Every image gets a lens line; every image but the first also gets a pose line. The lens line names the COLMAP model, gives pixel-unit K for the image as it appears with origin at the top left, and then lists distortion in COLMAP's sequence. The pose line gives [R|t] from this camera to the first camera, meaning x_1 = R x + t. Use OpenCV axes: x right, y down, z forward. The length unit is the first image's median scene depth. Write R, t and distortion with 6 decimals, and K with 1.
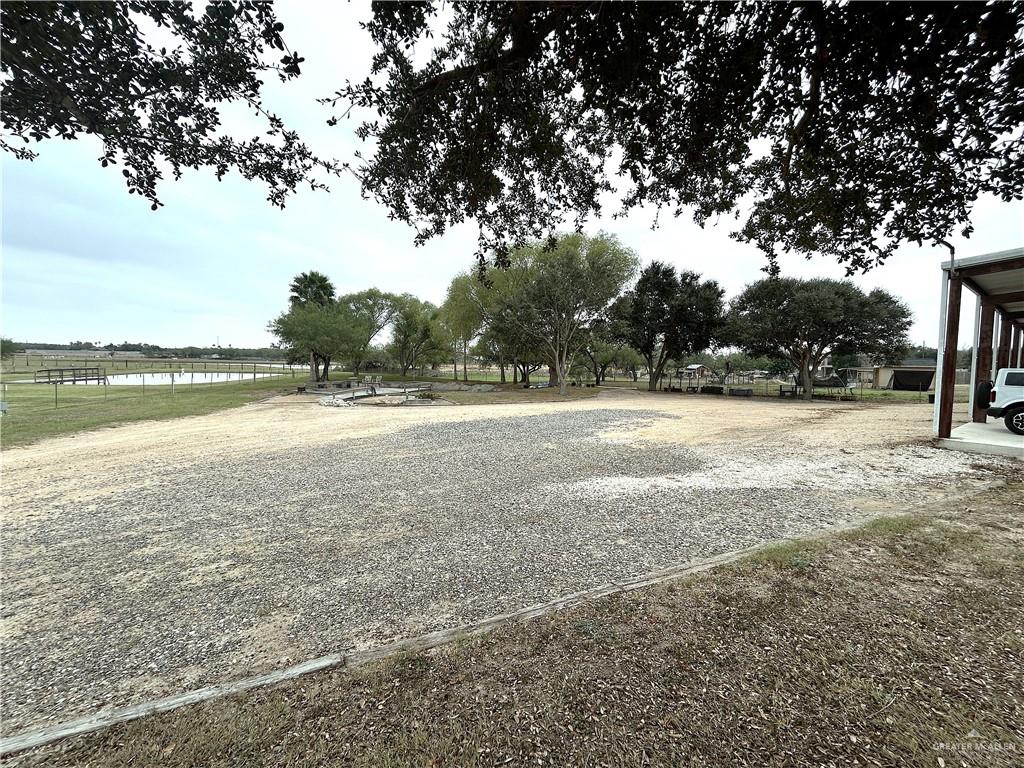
lens RADIAL K [[415.3, 0, 513.9], [0, 415.3, 381.1], [0, 0, 1]] dist [-0.001014, 0.000478]
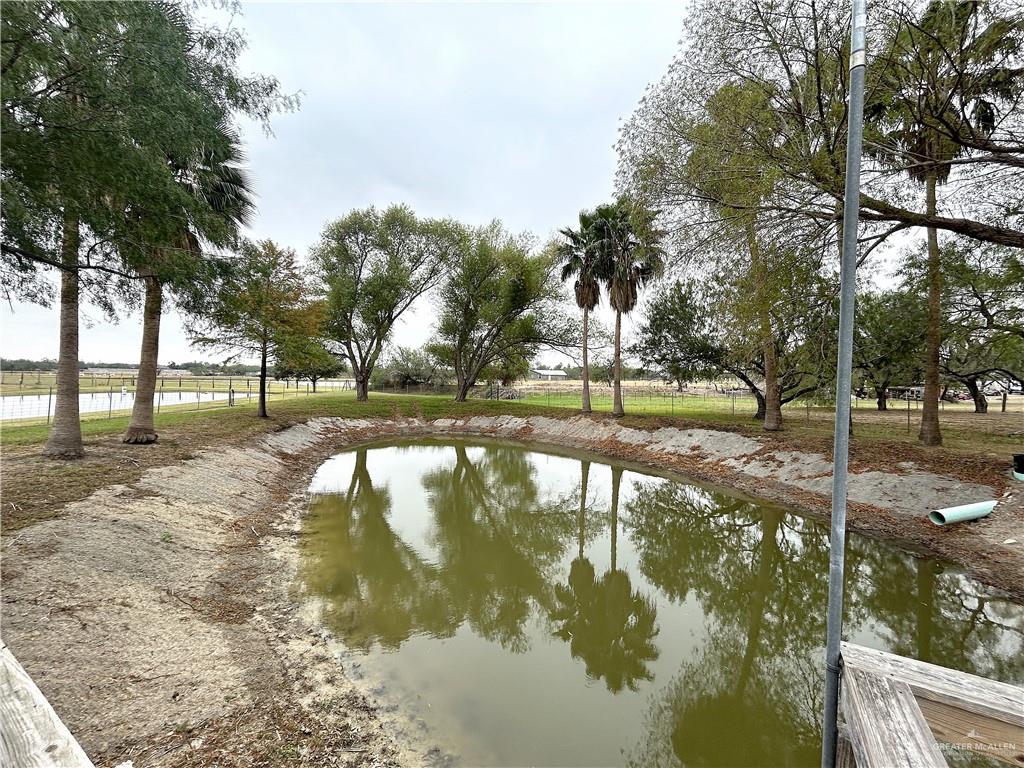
lens RADIAL K [[415.3, 0, 513.9], [0, 415.3, 381.1], [0, 0, 1]] dist [-0.001014, 0.000478]
pose [[0.997831, 0.002885, -0.065764, -0.168712], [-0.006203, 0.998715, -0.050294, -0.010178], [0.065534, 0.050593, 0.996567, 0.519772]]
